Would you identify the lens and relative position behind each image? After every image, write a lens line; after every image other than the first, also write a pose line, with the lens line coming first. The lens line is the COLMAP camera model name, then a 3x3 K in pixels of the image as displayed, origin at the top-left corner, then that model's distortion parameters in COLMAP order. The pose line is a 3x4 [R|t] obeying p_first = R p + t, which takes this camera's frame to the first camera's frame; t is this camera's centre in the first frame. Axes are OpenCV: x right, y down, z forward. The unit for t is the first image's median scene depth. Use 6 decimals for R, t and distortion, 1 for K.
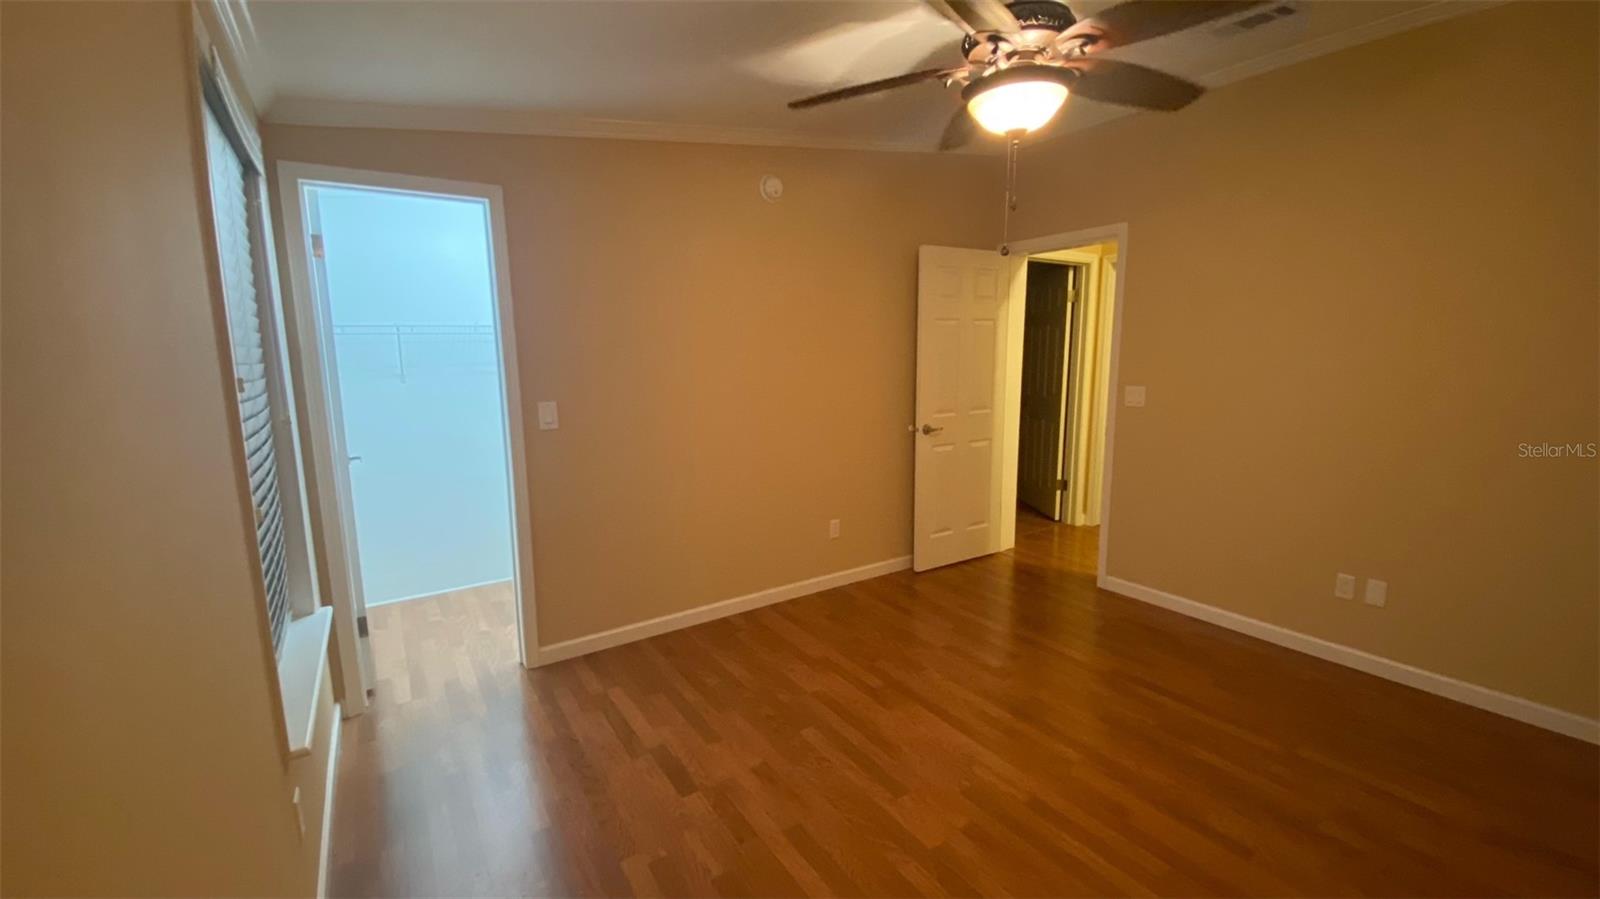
lens RADIAL K [[648.7, 0, 795.7], [0, 648.7, 448.1], [0, 0, 1]] dist [0.002939, -0.000048]
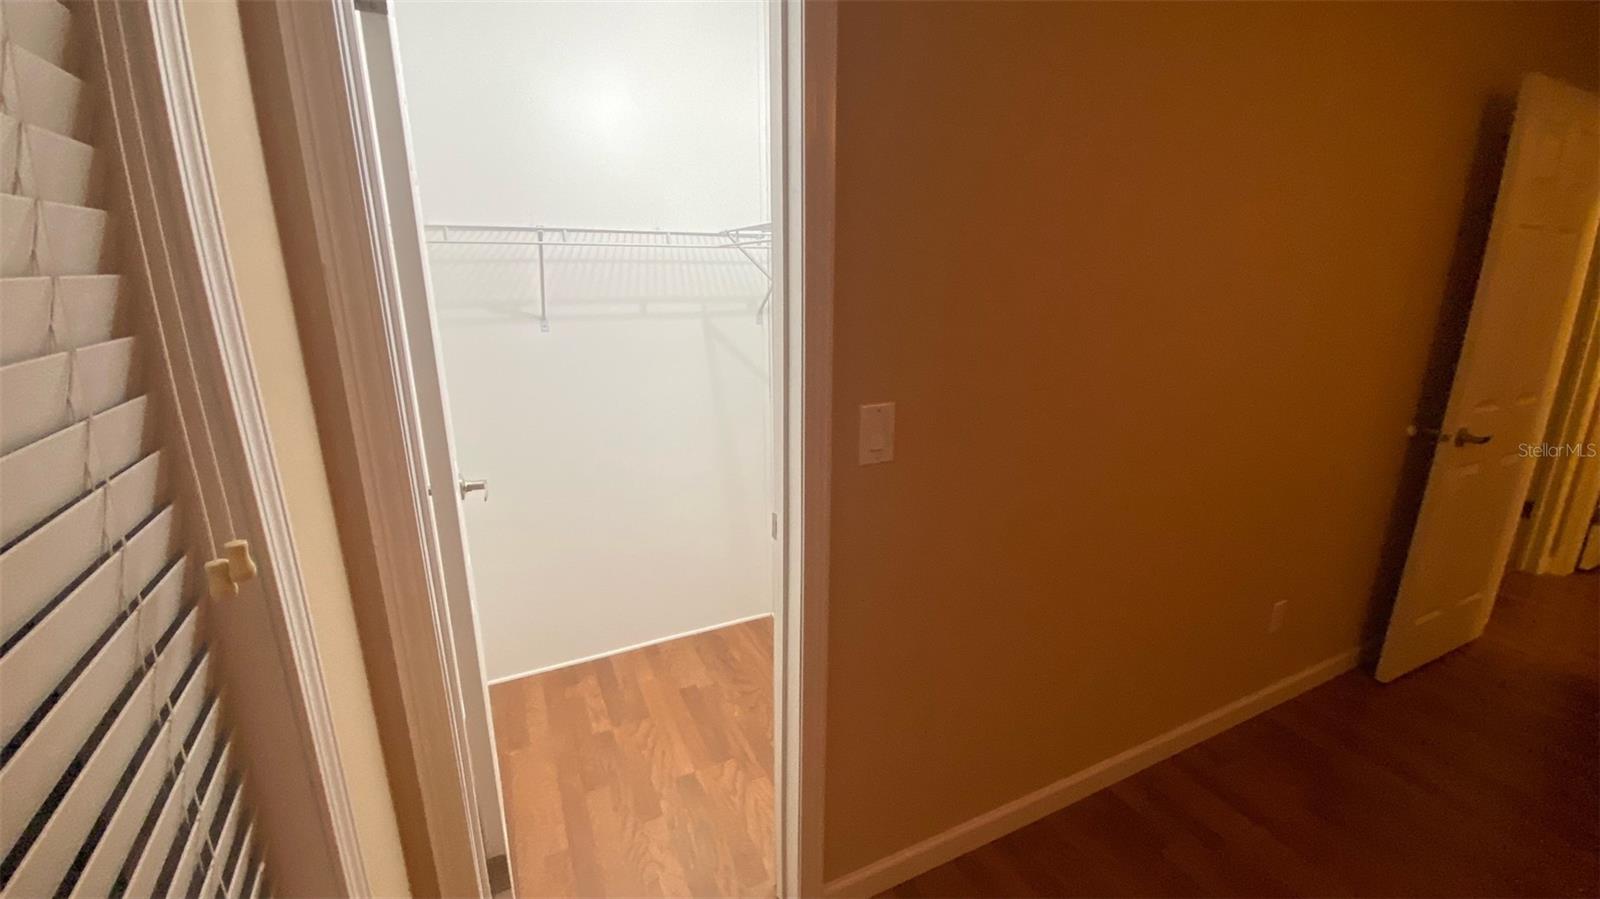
lens RADIAL K [[643.3, 0, 804.8], [0, 643.3, 446.9], [0, 0, 1]] dist [0.000851, -0.000010]
pose [[0.991243, 0.045603, -0.123927, -0.413698], [-0.033471, 0.994596, 0.098277, -0.084560], [0.127739, -0.093269, 0.987413, 0.620944]]
